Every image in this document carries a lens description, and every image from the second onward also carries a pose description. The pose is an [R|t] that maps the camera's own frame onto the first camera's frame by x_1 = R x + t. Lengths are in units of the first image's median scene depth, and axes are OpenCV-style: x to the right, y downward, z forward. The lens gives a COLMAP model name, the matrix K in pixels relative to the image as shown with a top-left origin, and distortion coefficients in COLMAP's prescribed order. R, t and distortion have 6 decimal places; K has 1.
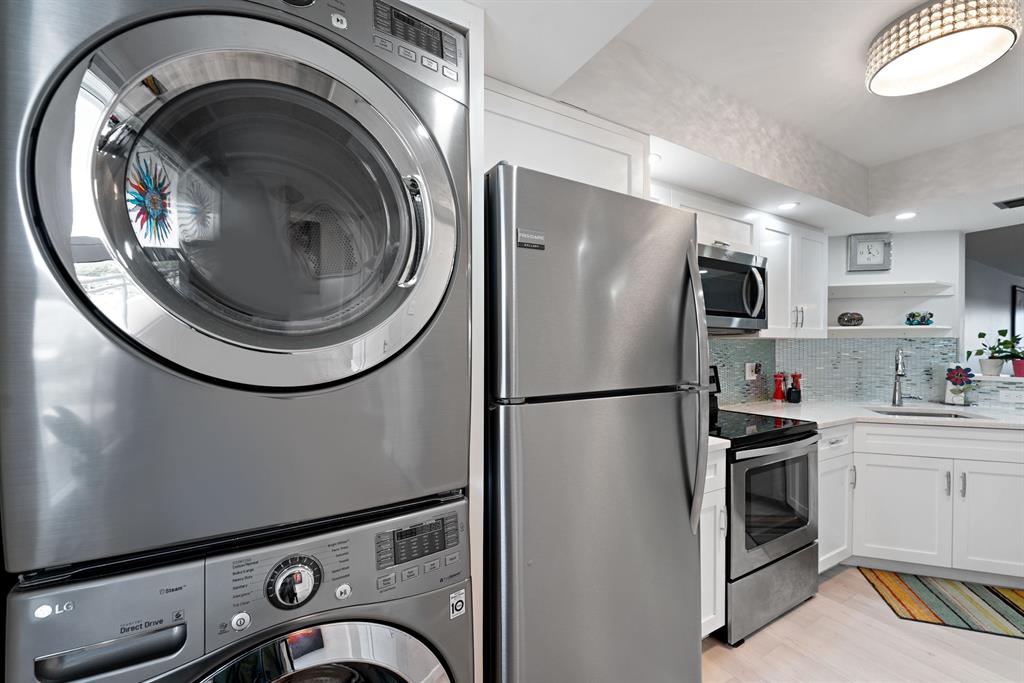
lens RADIAL K [[412.2, 0, 509.6], [0, 412.2, 349.8], [0, 0, 1]] dist [-0.003771, 0.000168]
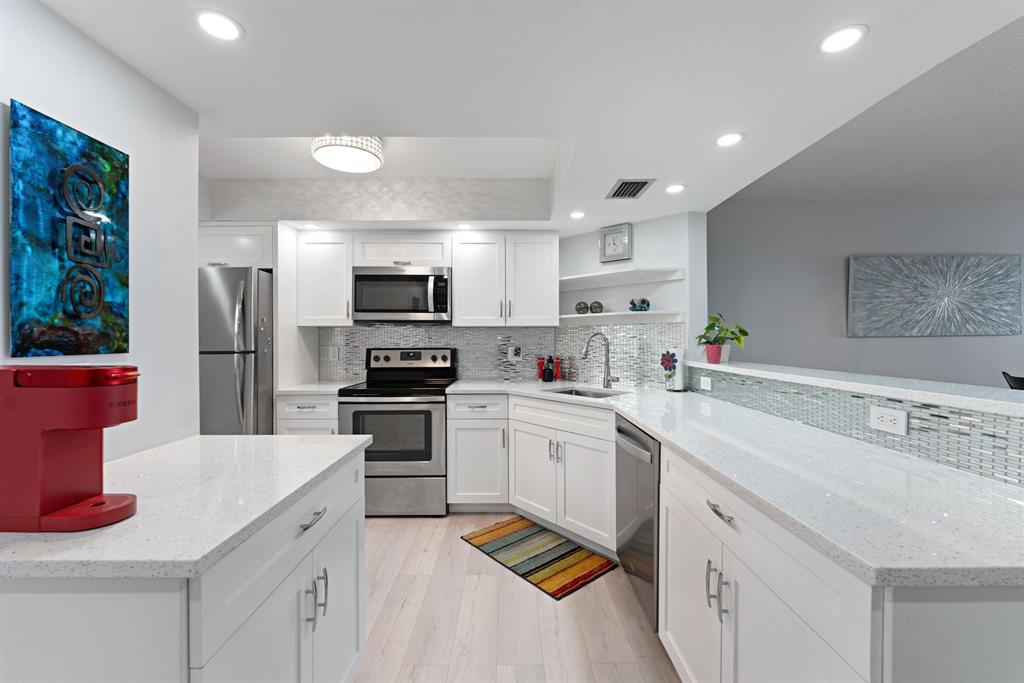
lens RADIAL K [[412.2, 0, 514.6], [0, 412.2, 340.1], [0, 0, 1]] dist [-0.003771, 0.000168]
pose [[0.866966, 0.005315, -0.498339, 2.183199], [-0.002317, 0.999975, 0.006634, 0.011812], [0.498362, -0.004597, 0.866957, -0.097717]]
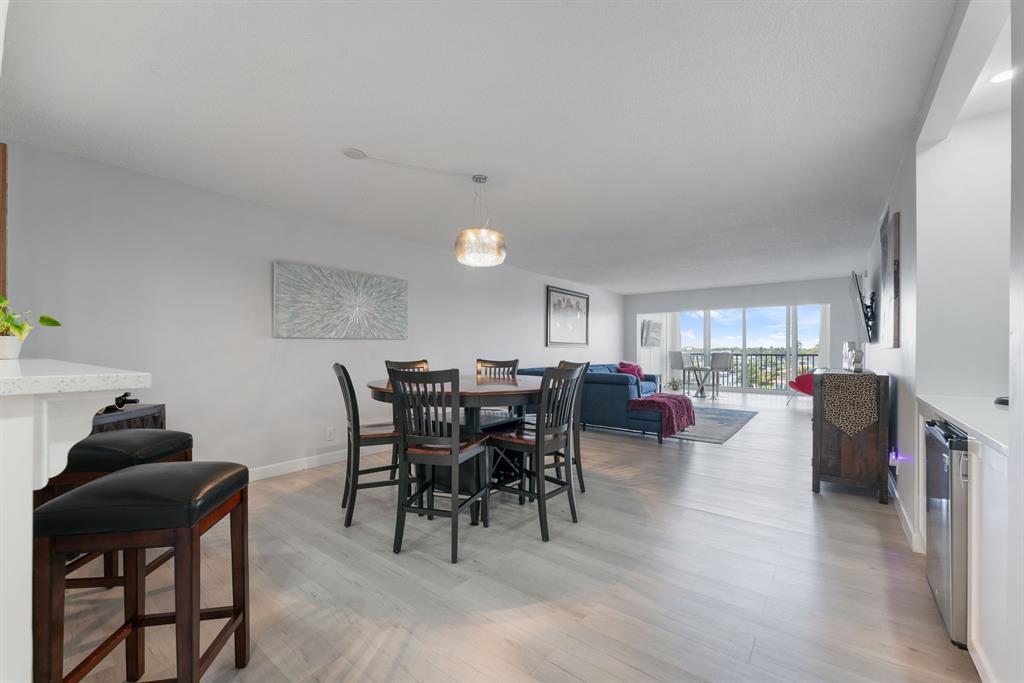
lens RADIAL K [[412.2, 0, 513.5], [0, 412.2, 350.5], [0, 0, 1]] dist [-0.003771, 0.000168]
pose [[0.927822, 0.007576, 0.372946, 3.043300], [-0.007548, 0.999970, -0.001535, 0.073128], [-0.372947, -0.001391, 0.927852, 0.064784]]
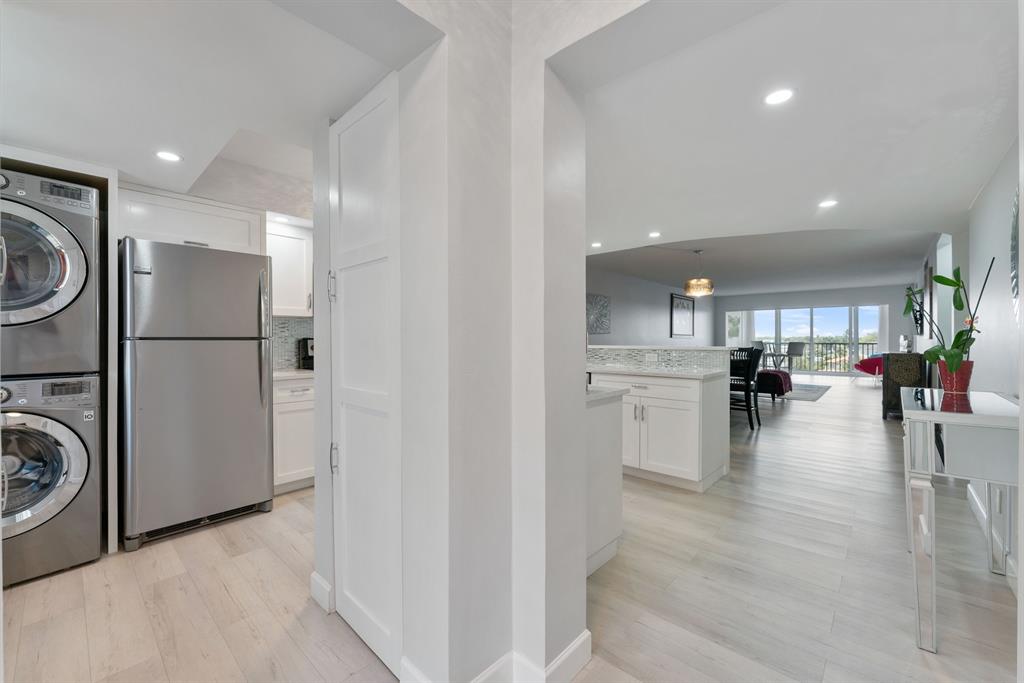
lens RADIAL K [[412.2, 0, 509.6], [0, 412.2, 337.0], [0, 0, 1]] dist [-0.003771, 0.000168]
pose [[0.955020, 0.008435, 0.296422, 0.845768], [-0.006627, 0.999953, -0.007103, 0.075637], [-0.296468, 0.004819, 0.955031, -1.152309]]
